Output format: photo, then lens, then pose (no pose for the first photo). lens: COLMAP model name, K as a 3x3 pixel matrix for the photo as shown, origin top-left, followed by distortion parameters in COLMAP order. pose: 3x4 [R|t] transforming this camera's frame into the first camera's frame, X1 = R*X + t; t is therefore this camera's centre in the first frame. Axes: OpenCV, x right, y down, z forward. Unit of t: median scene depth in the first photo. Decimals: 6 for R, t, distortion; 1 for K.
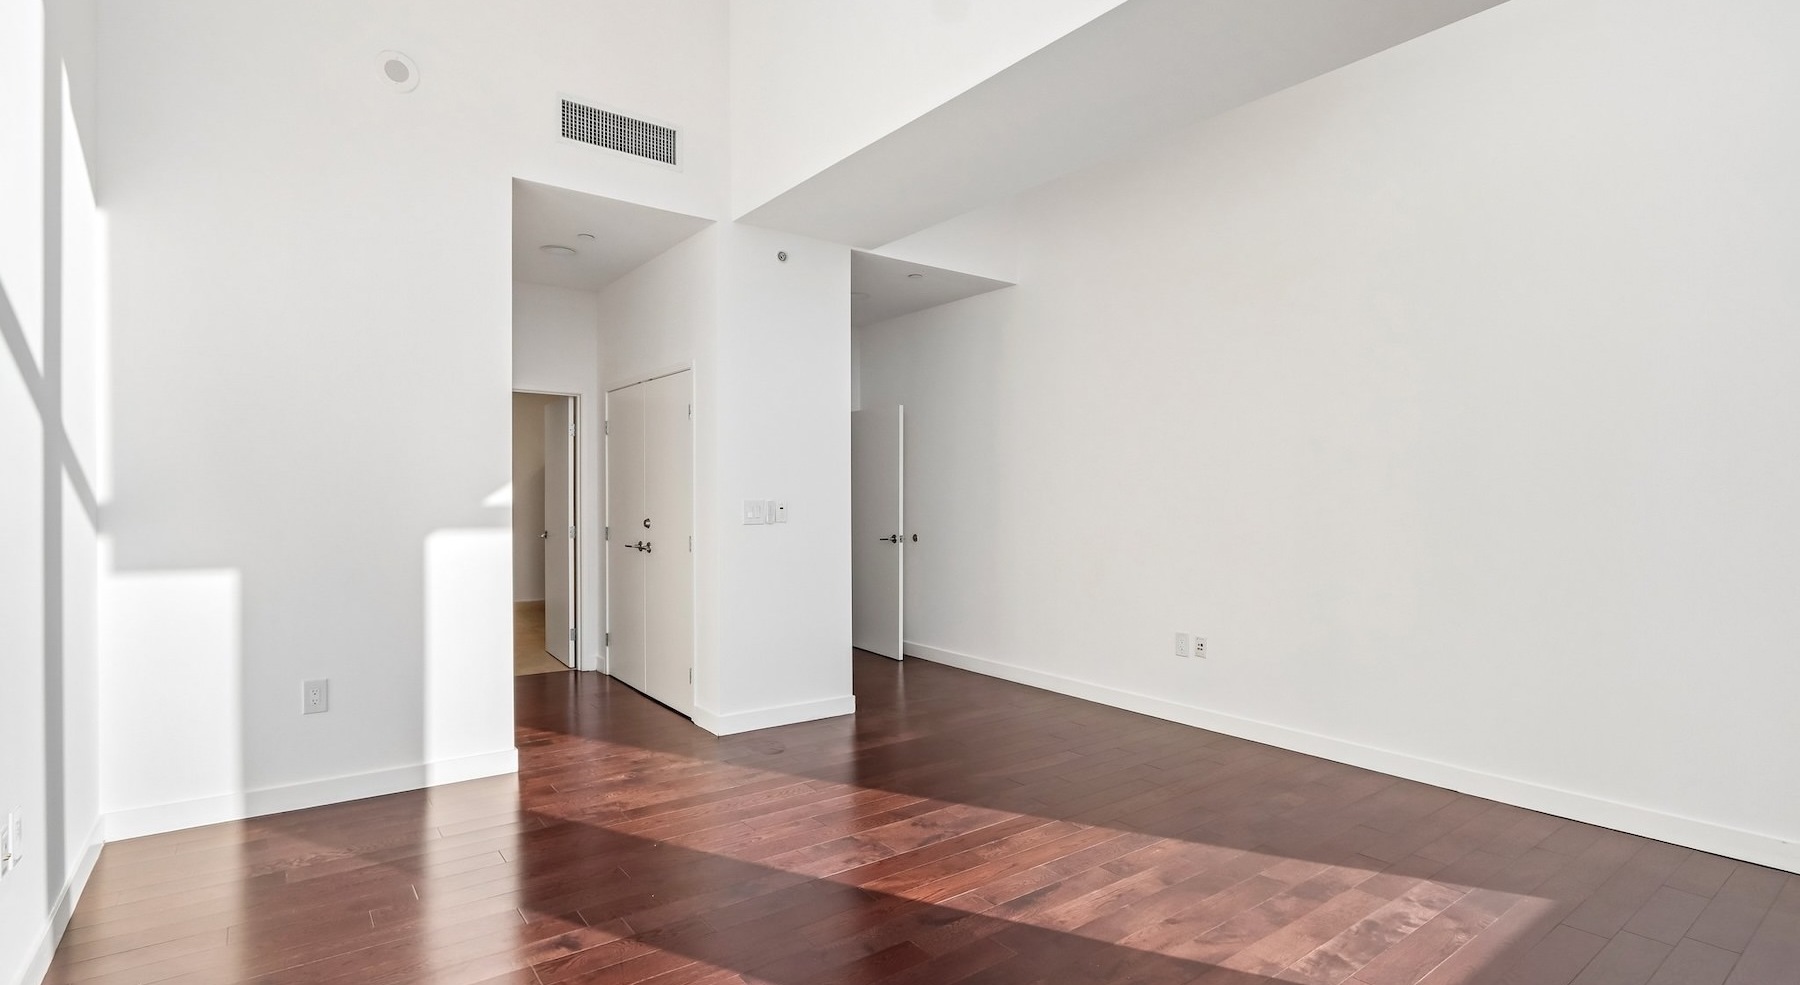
lens RADIAL K [[873.8, 0, 892.7], [0, 873.8, 491.6], [0, 0, 1]] dist [-0.014574, -0.000528]
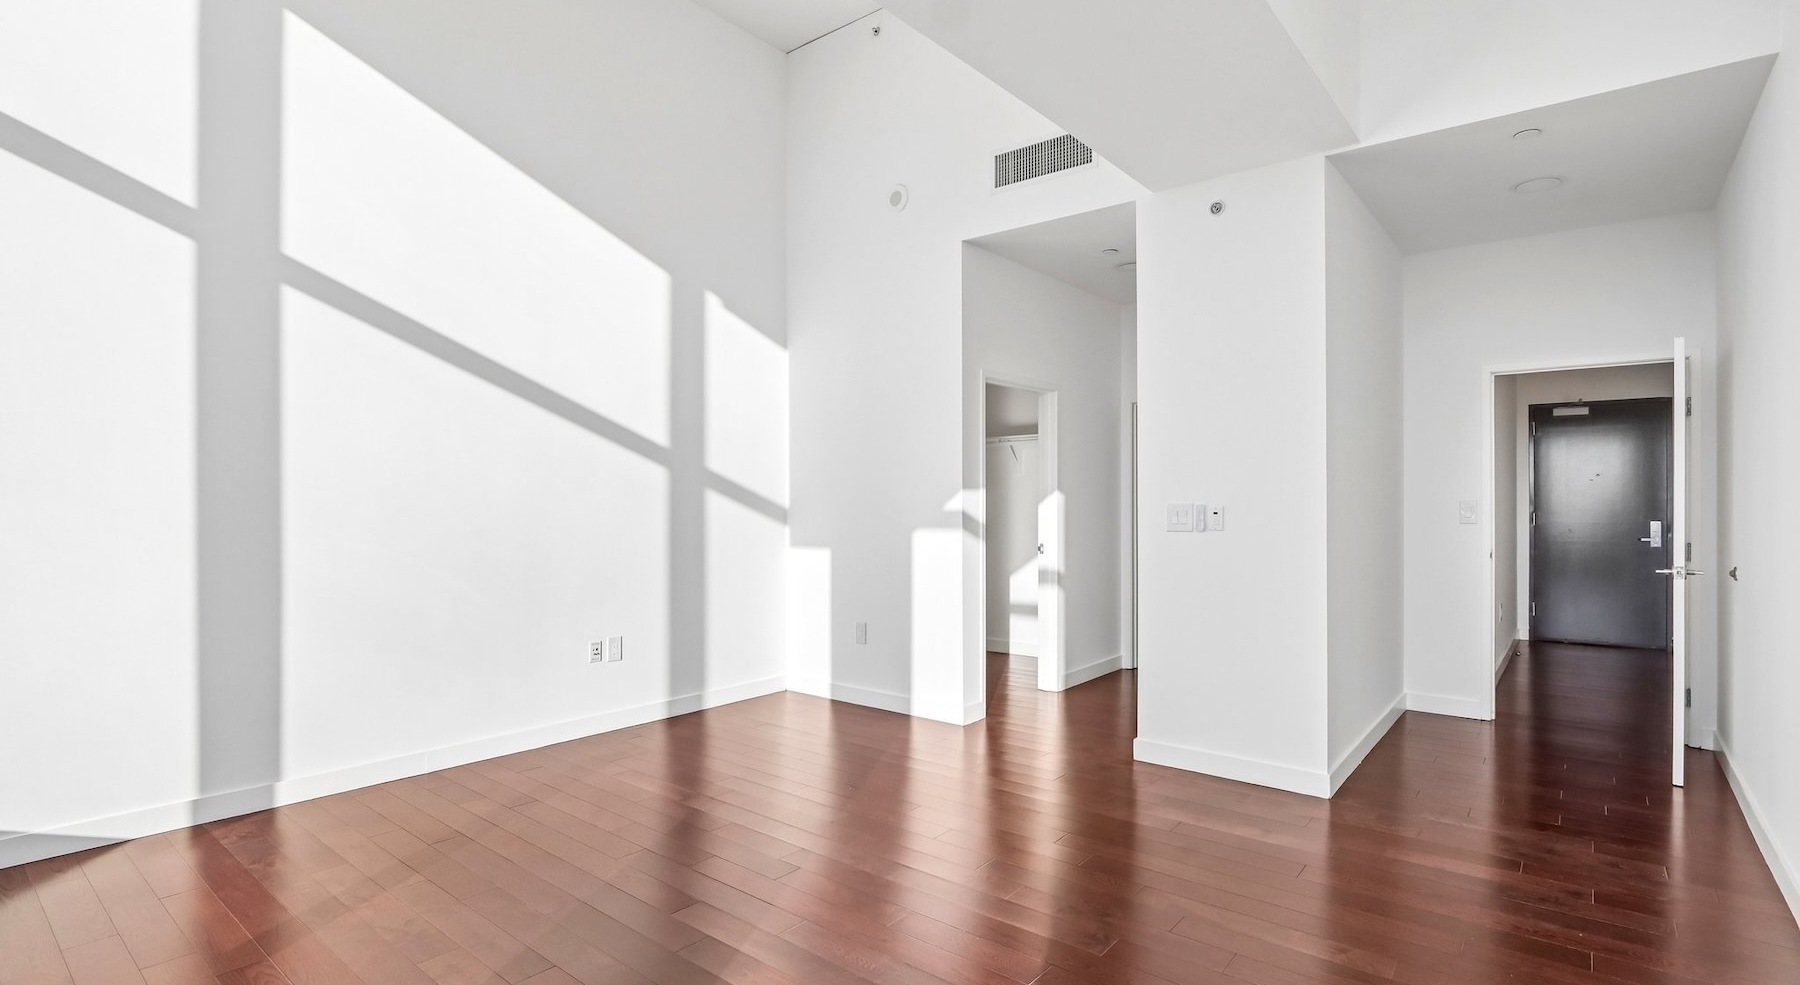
lens RADIAL K [[873.8, 0, 894.4], [0, 873.8, 495.4], [0, 0, 1]] dist [-0.014574, -0.000528]
pose [[0.213955, -0.001619, -0.976842, 0.730097], [0.025731, 0.999661, 0.003979, -0.010627], [0.976505, -0.025987, 0.213924, 0.623051]]
